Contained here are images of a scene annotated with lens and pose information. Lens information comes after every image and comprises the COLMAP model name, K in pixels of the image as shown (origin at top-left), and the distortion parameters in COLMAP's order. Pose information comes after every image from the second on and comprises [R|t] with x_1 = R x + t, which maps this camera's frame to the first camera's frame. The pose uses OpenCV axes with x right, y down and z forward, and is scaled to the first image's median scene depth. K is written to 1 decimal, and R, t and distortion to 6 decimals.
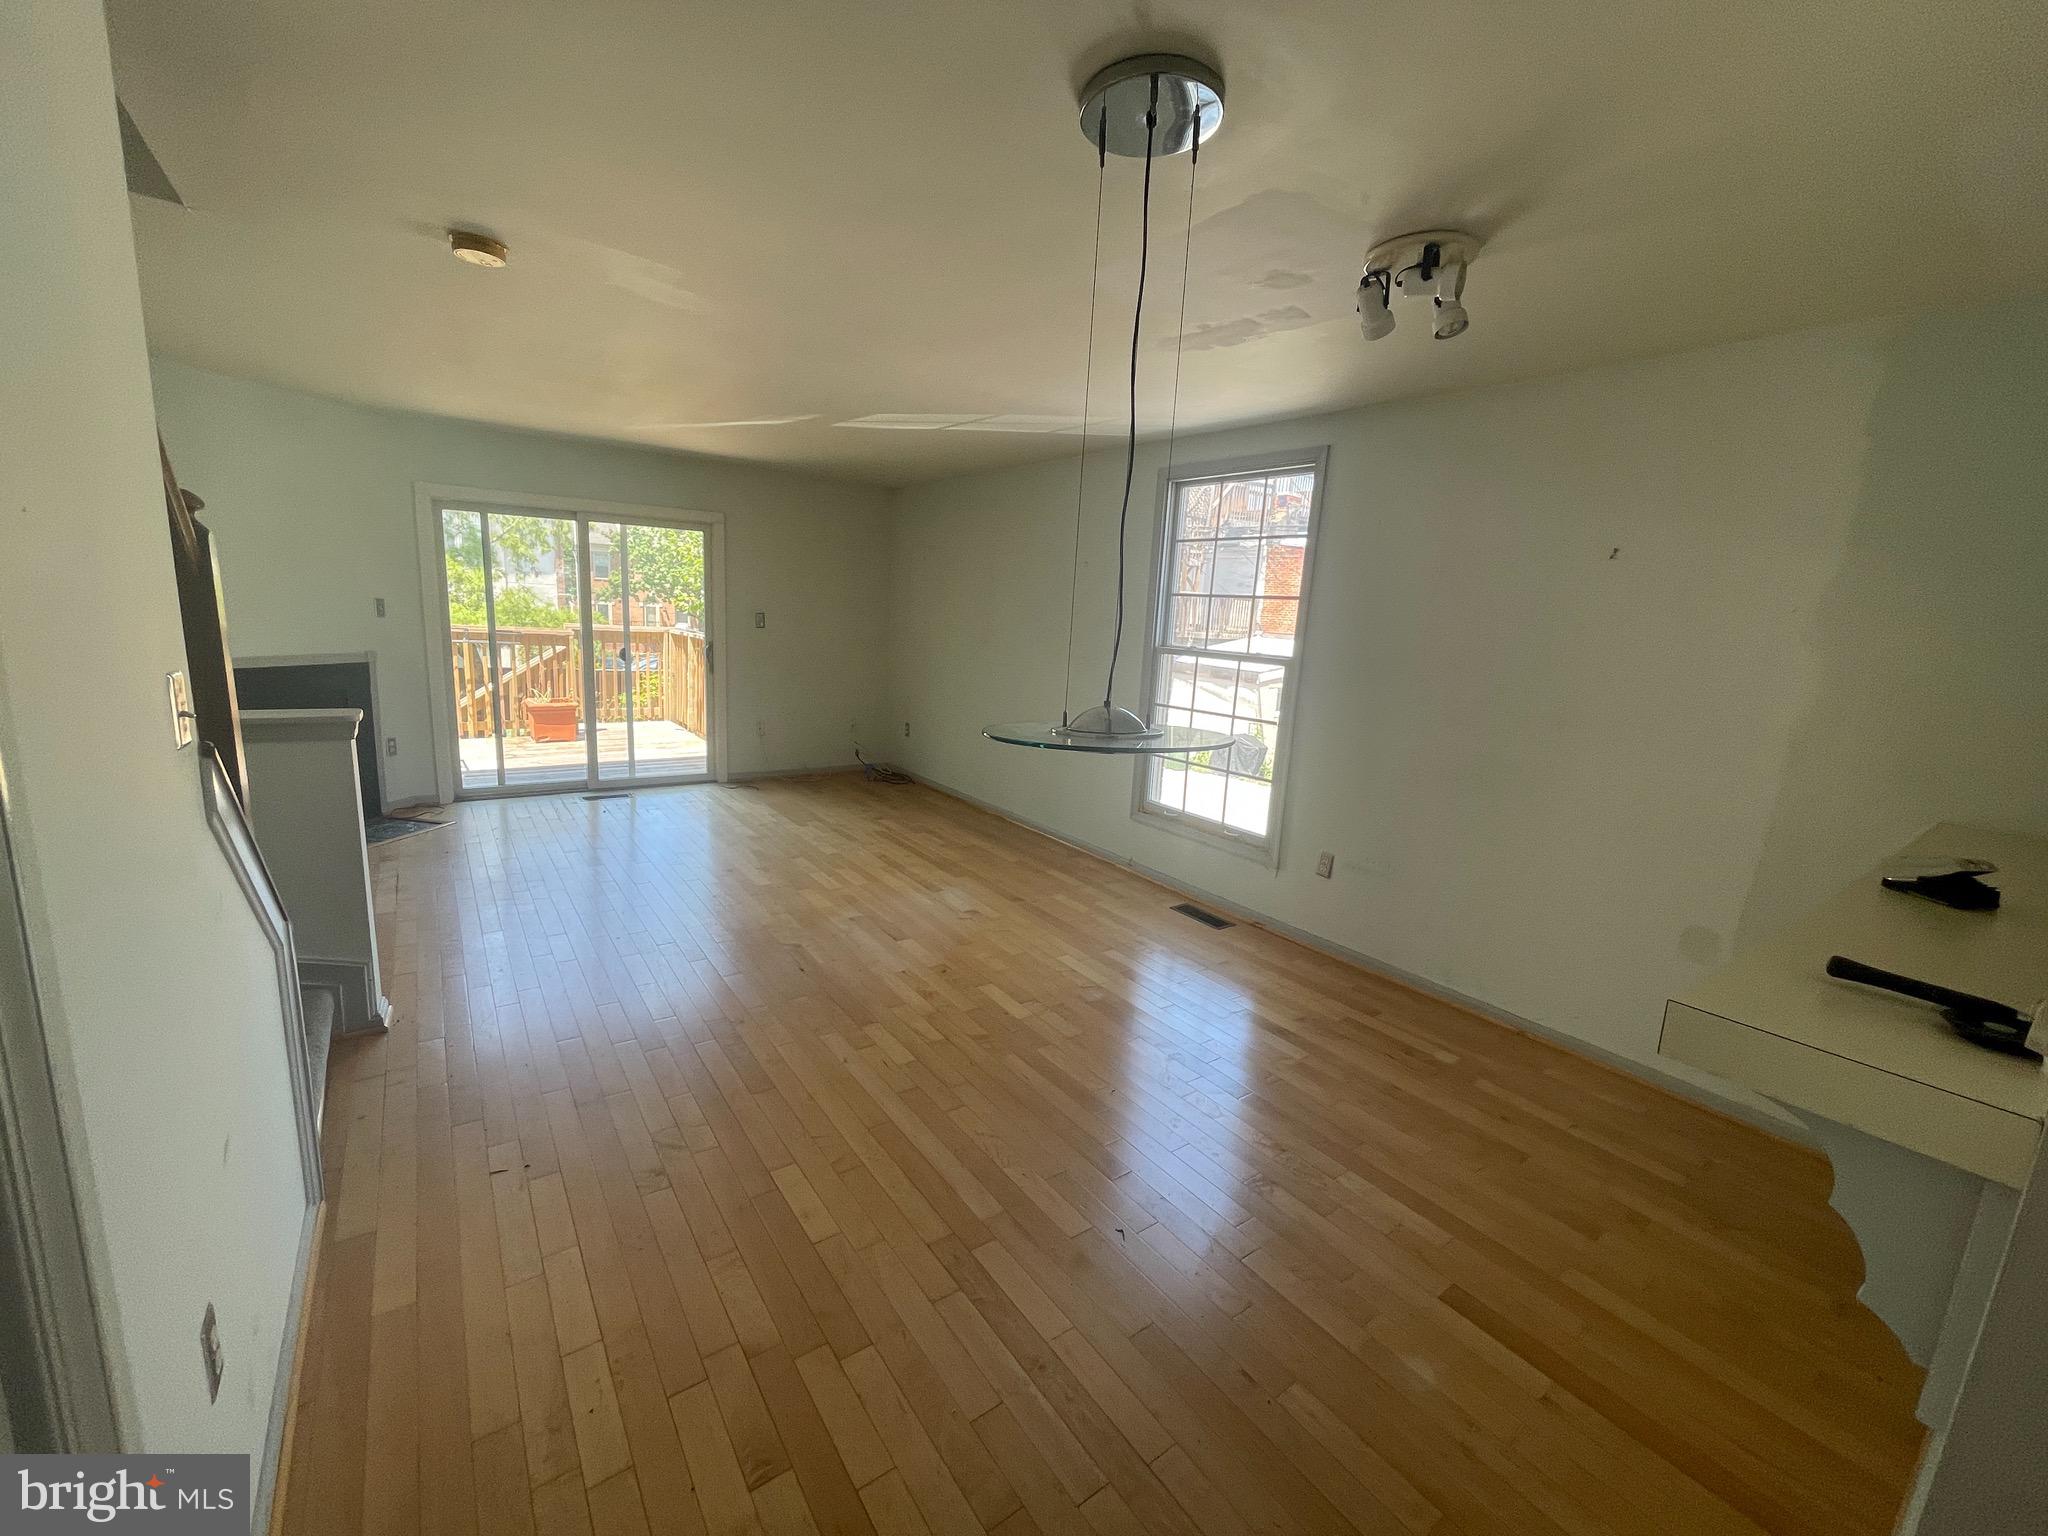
lens RADIAL K [[820.3, 0, 999.6], [0, 820.3, 765.9], [0, 0, 1]] dist [0.000109, 0.000034]
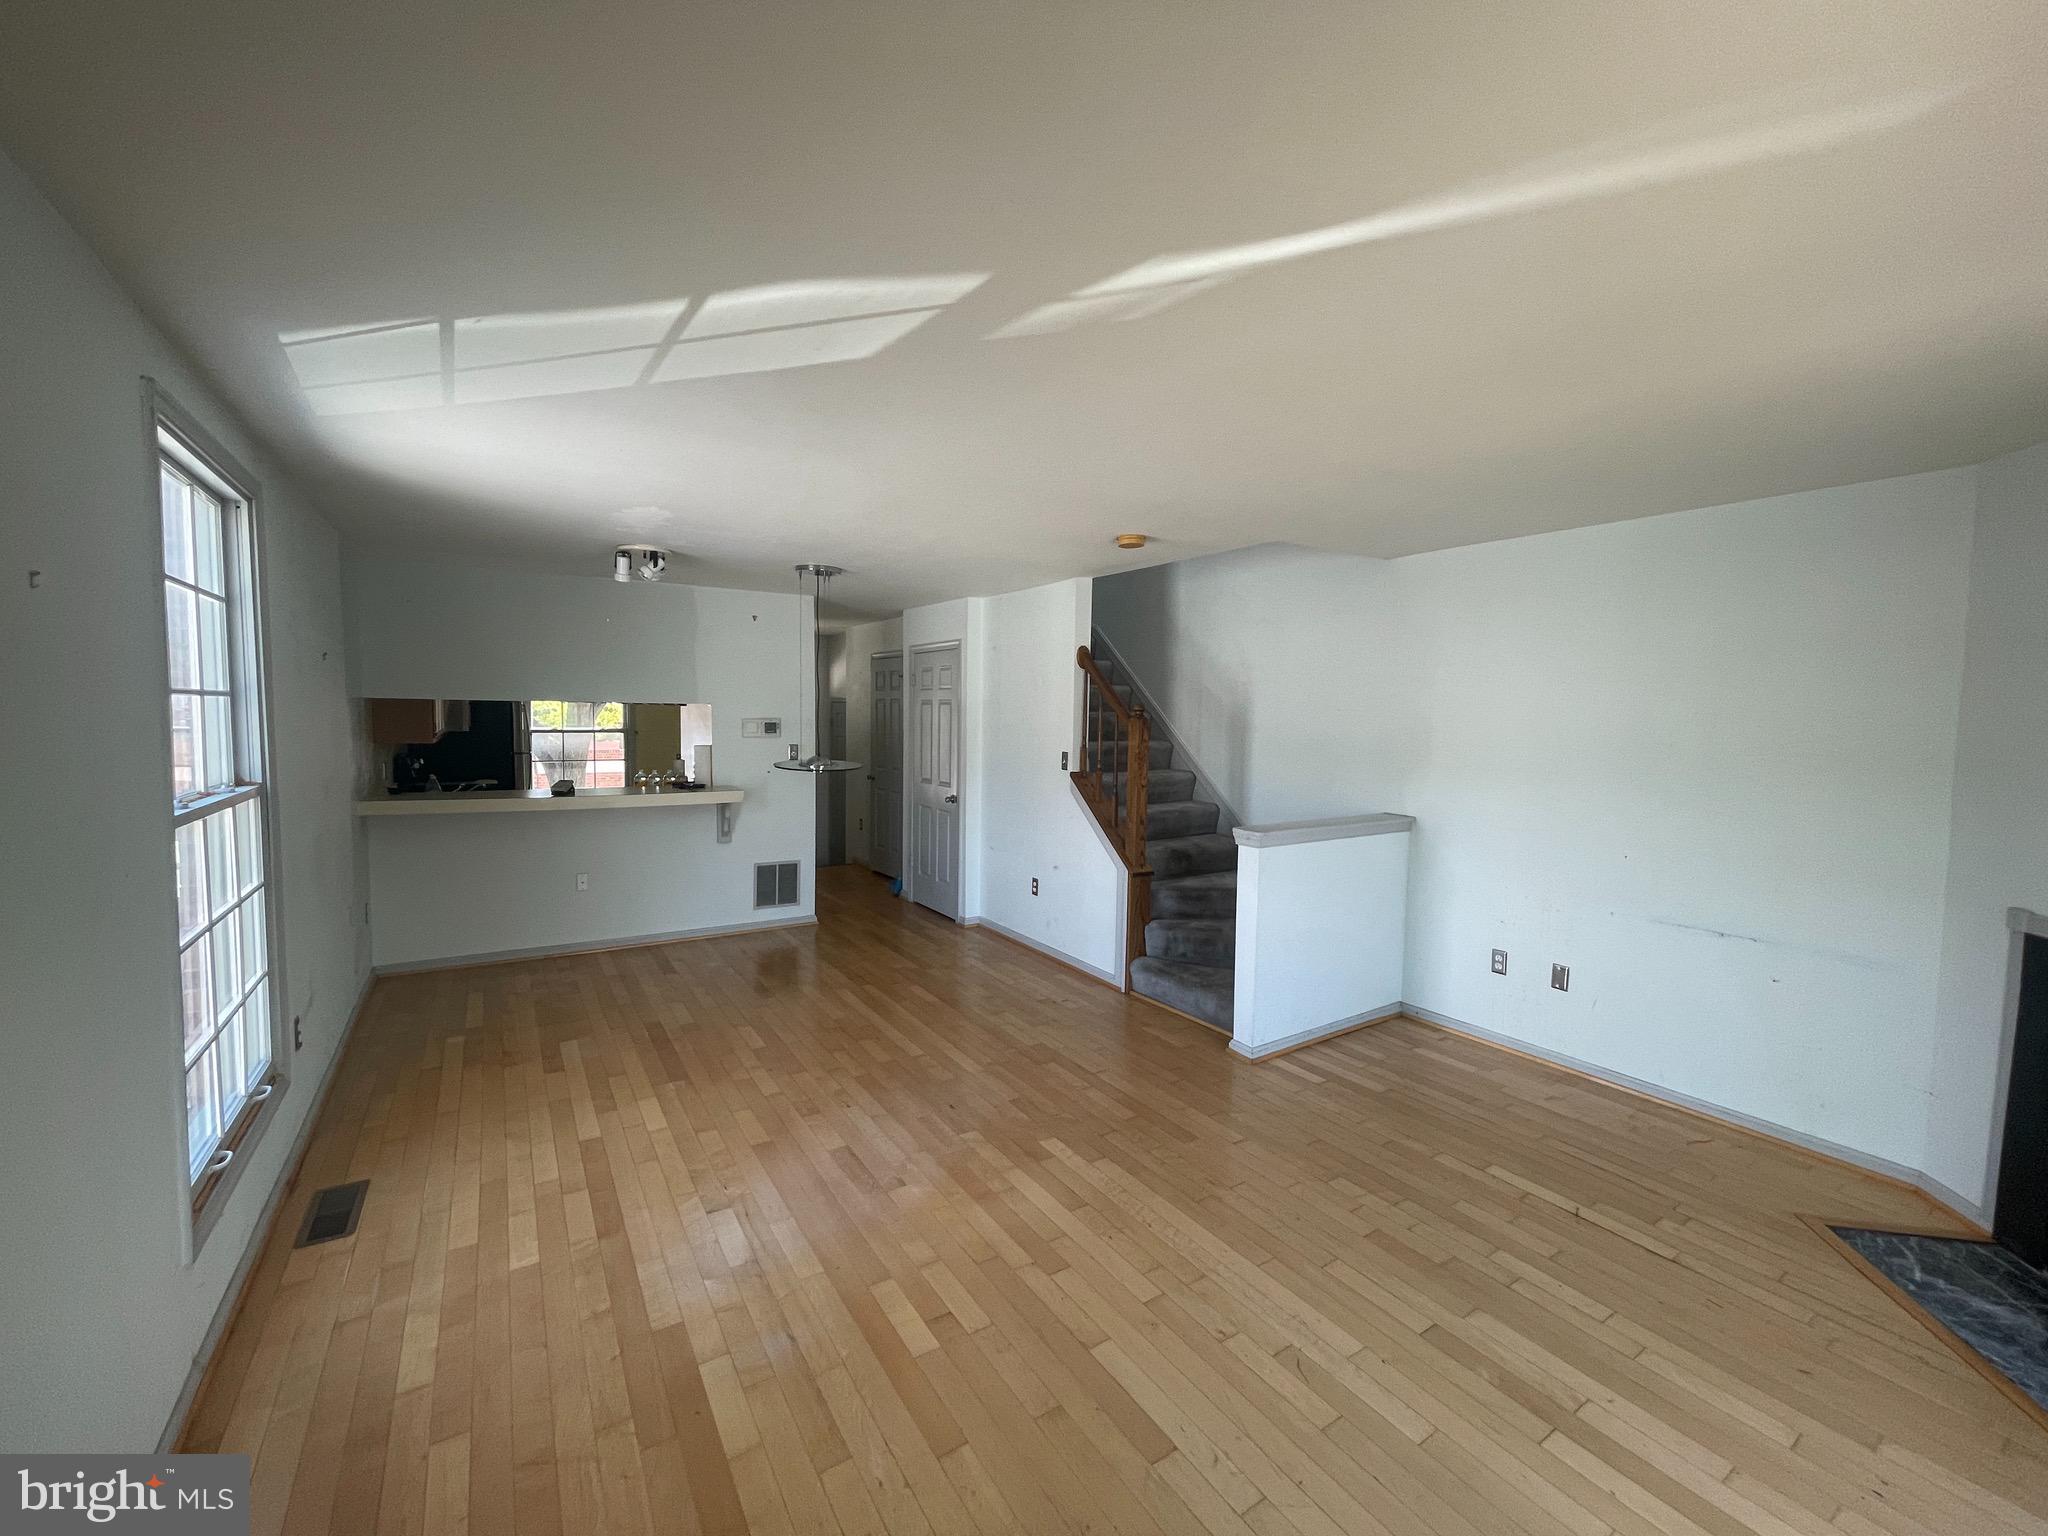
lens RADIAL K [[823.2, 0, 1013.0], [0, 823.2, 762.7], [0, 0, 1]] dist [0.000572, 0.000160]
pose [[-0.997015, -0.069381, 0.033877, -0.205192], [-0.058458, 0.964955, 0.255821, -0.262982], [-0.050439, 0.253077, -0.966130, 1.192593]]
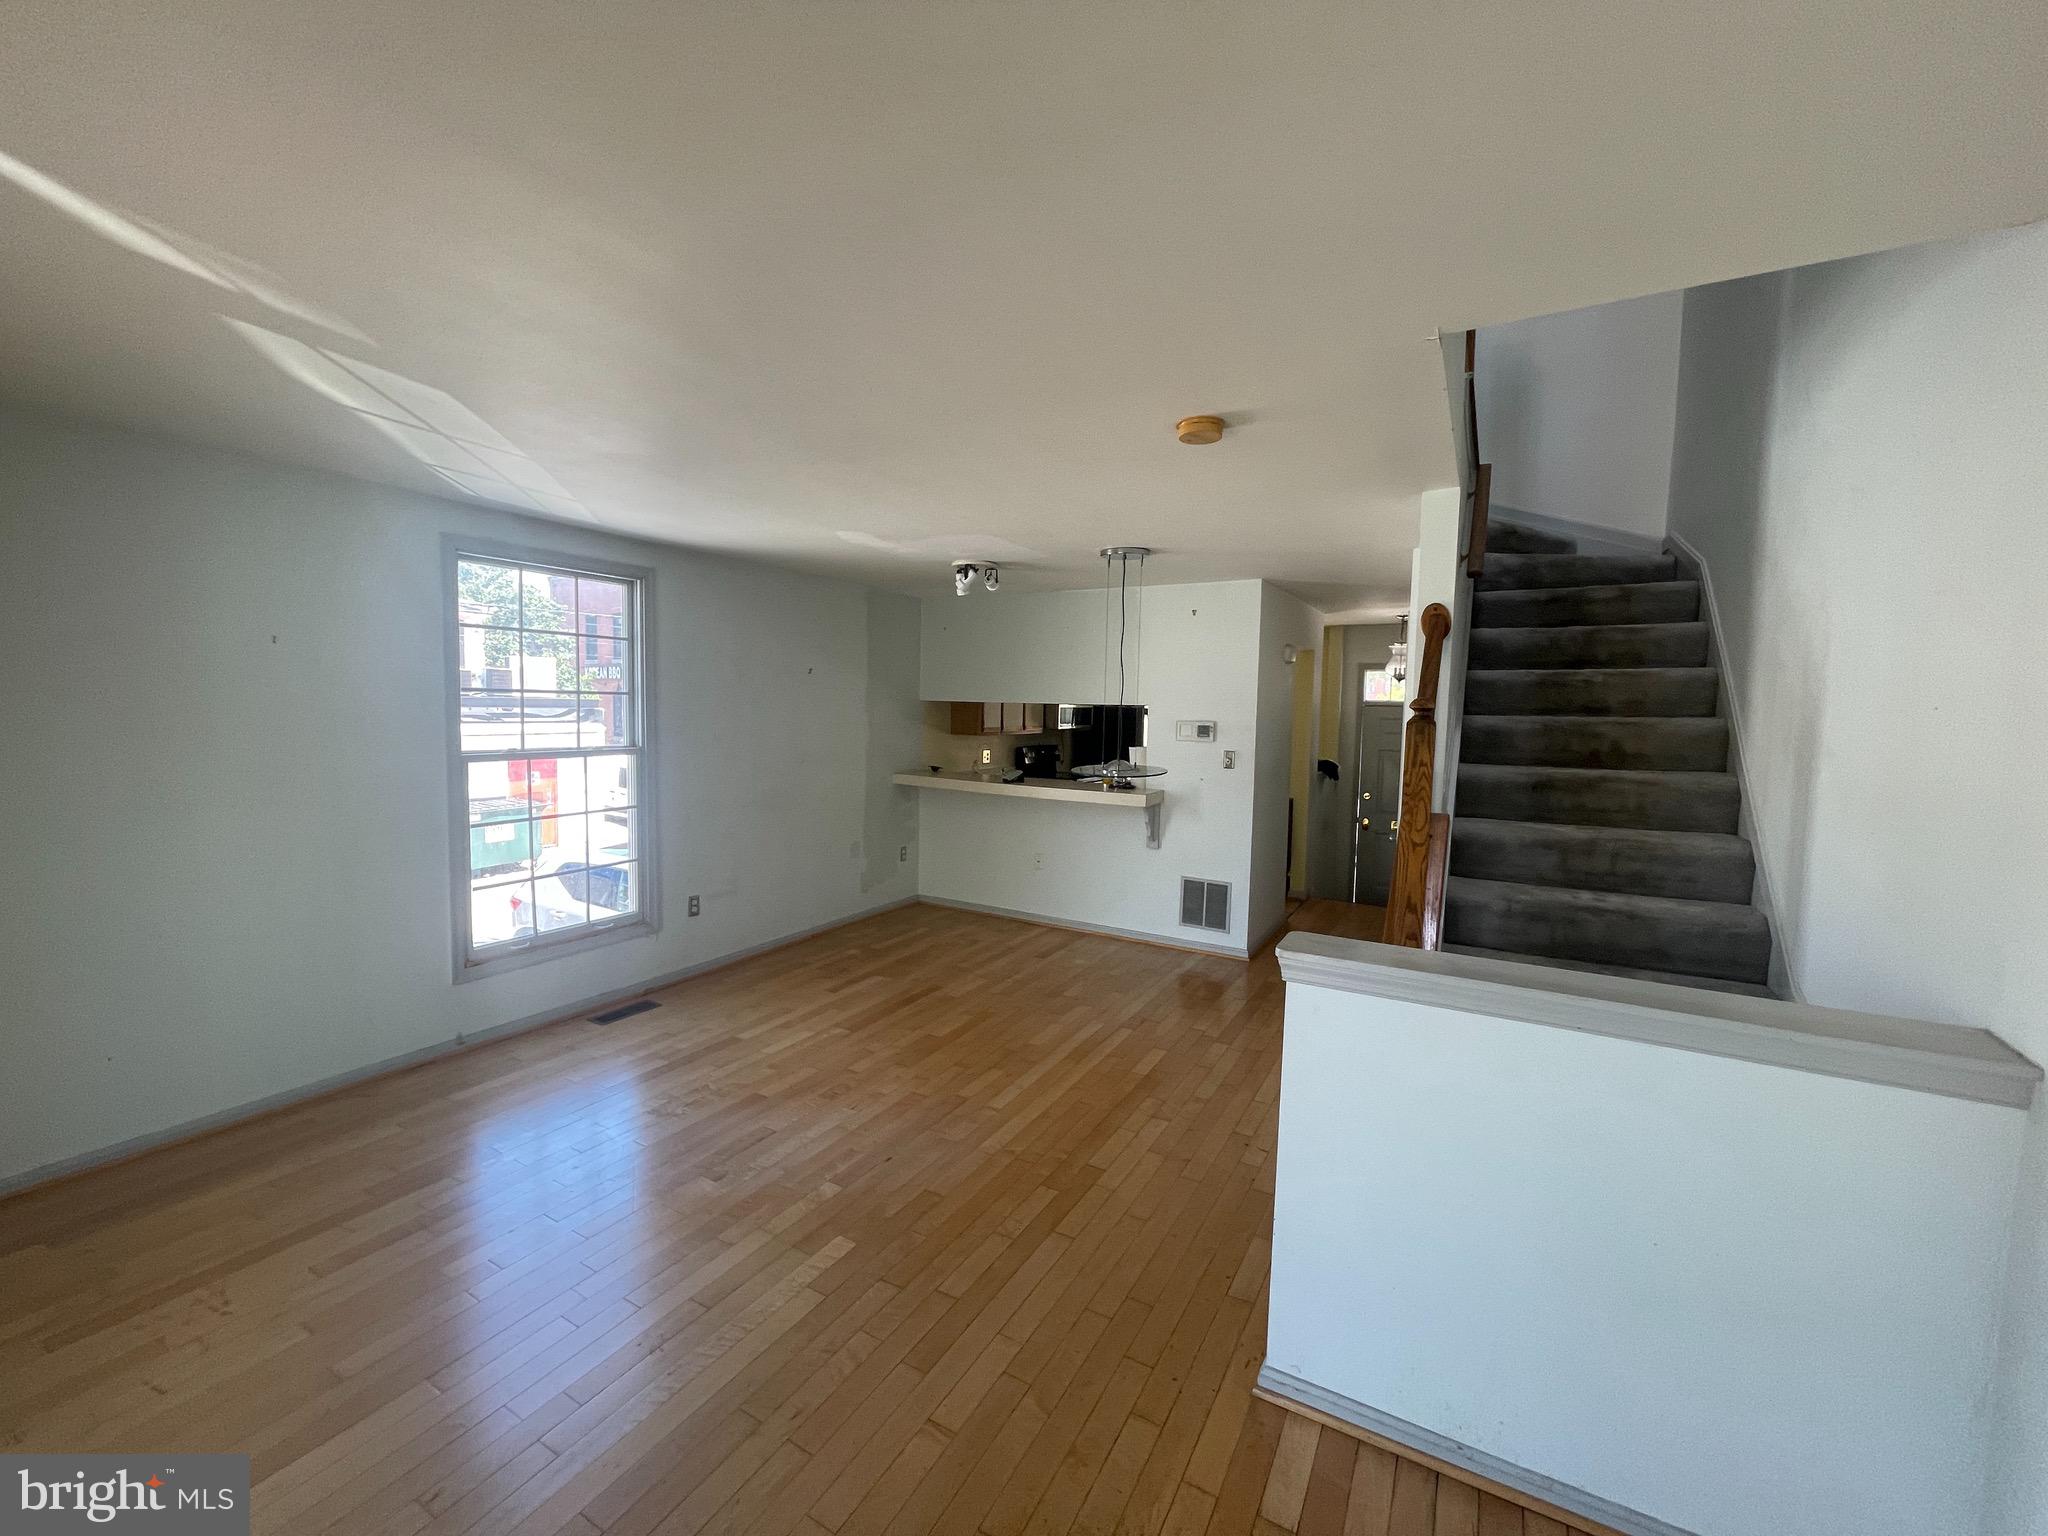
lens RADIAL K [[825.7, 0, 1028.2], [0, 825.7, 757.6], [0, 0, 1]] dist [-0.000138, 0.000077]
pose [[-0.436854, -0.118296, 0.891720, -0.658128], [0.129778, 0.972655, 0.192612, -0.196797], [-0.890122, 0.199869, -0.409556, 0.735620]]
